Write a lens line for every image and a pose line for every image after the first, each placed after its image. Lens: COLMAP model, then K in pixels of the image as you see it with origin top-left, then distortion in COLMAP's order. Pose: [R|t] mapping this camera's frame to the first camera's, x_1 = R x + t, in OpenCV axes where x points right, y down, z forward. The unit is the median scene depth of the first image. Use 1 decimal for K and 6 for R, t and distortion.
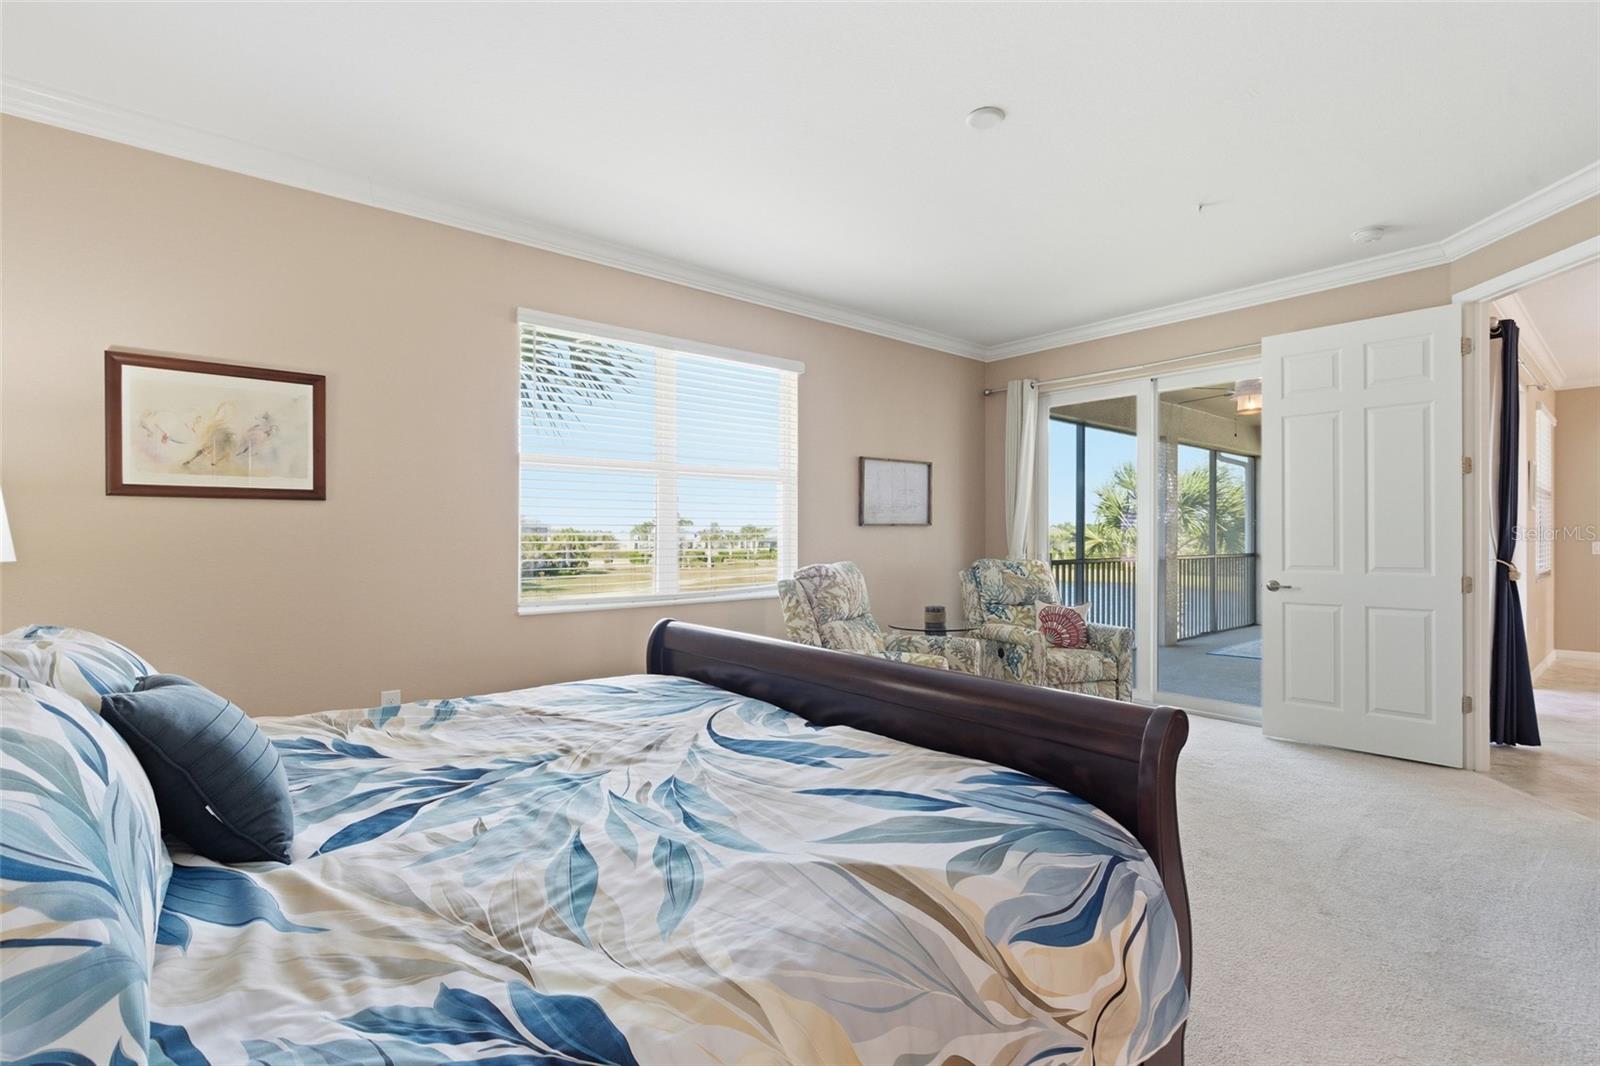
lens RADIAL K [[727.5, 0, 806.7], [0, 727.5, 537.9], [0, 0, 1]] dist [-0.008860, 0.004419]
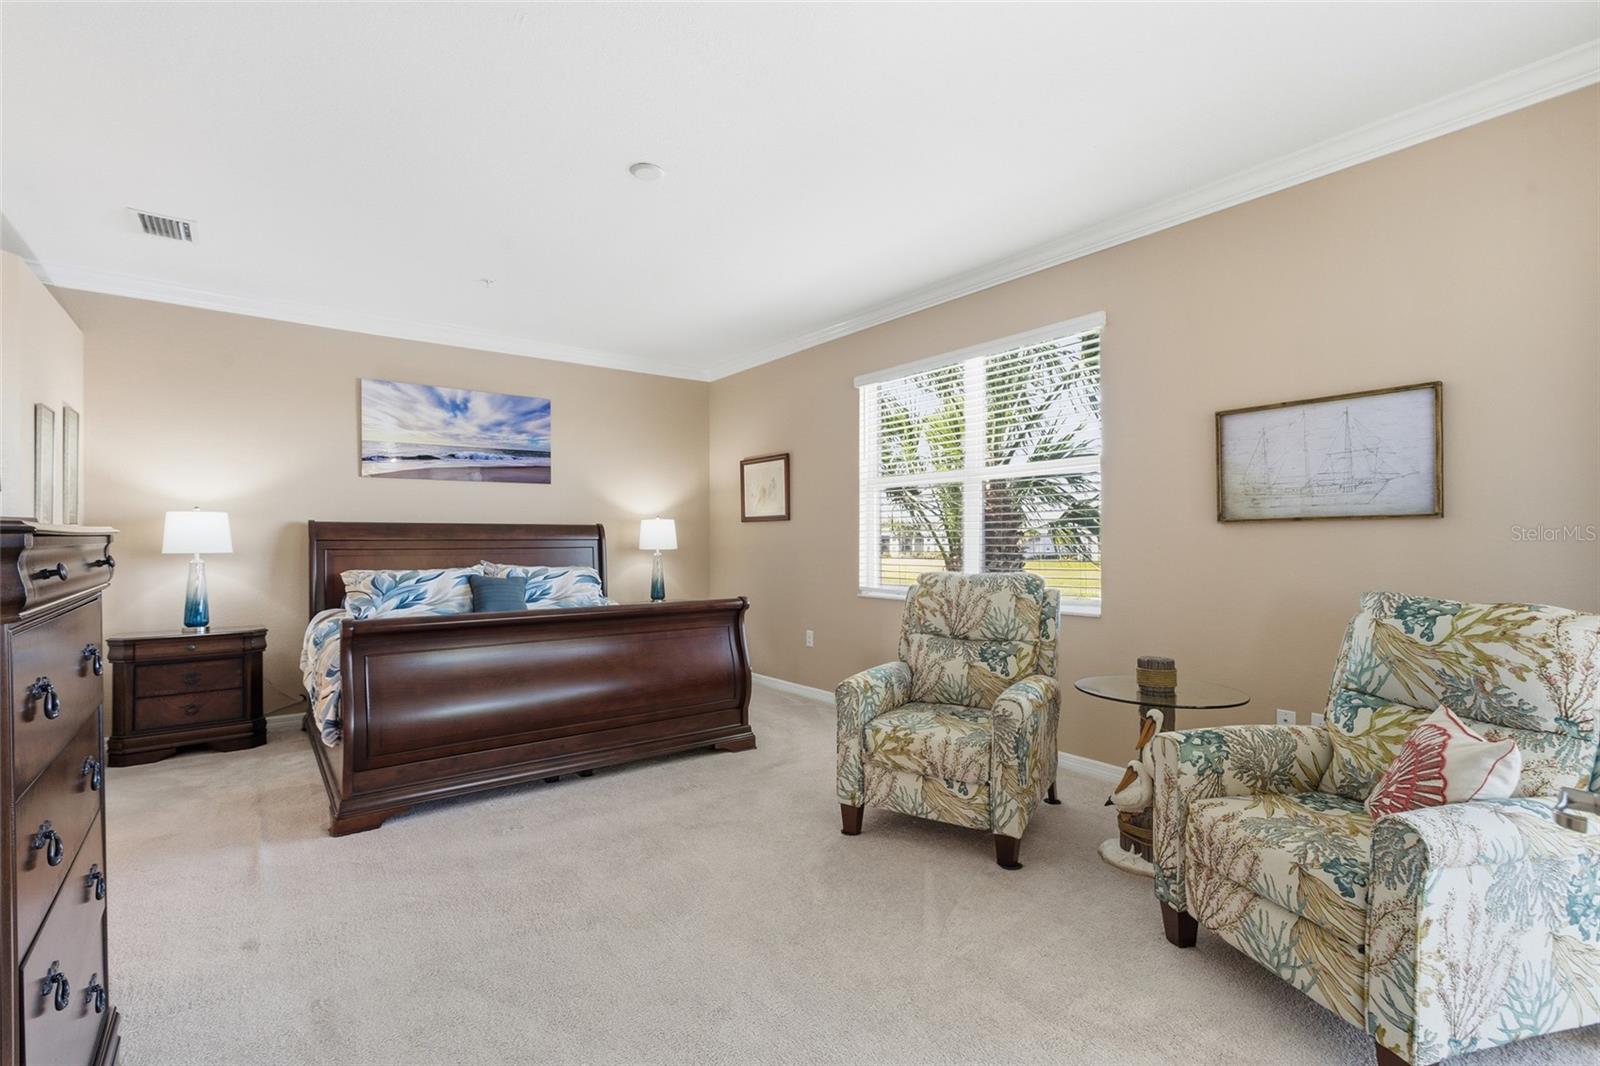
lens RADIAL K [[722.7, 0, 803.7], [0, 722.7, 530.4], [0, 0, 1]] dist [-0.012742, 0.006321]
pose [[-0.049202, -0.028344, -0.998387, 0.728690], [-0.021865, 0.999388, -0.027295, 0.013342], [0.998550, 0.020486, -0.049791, 0.719264]]
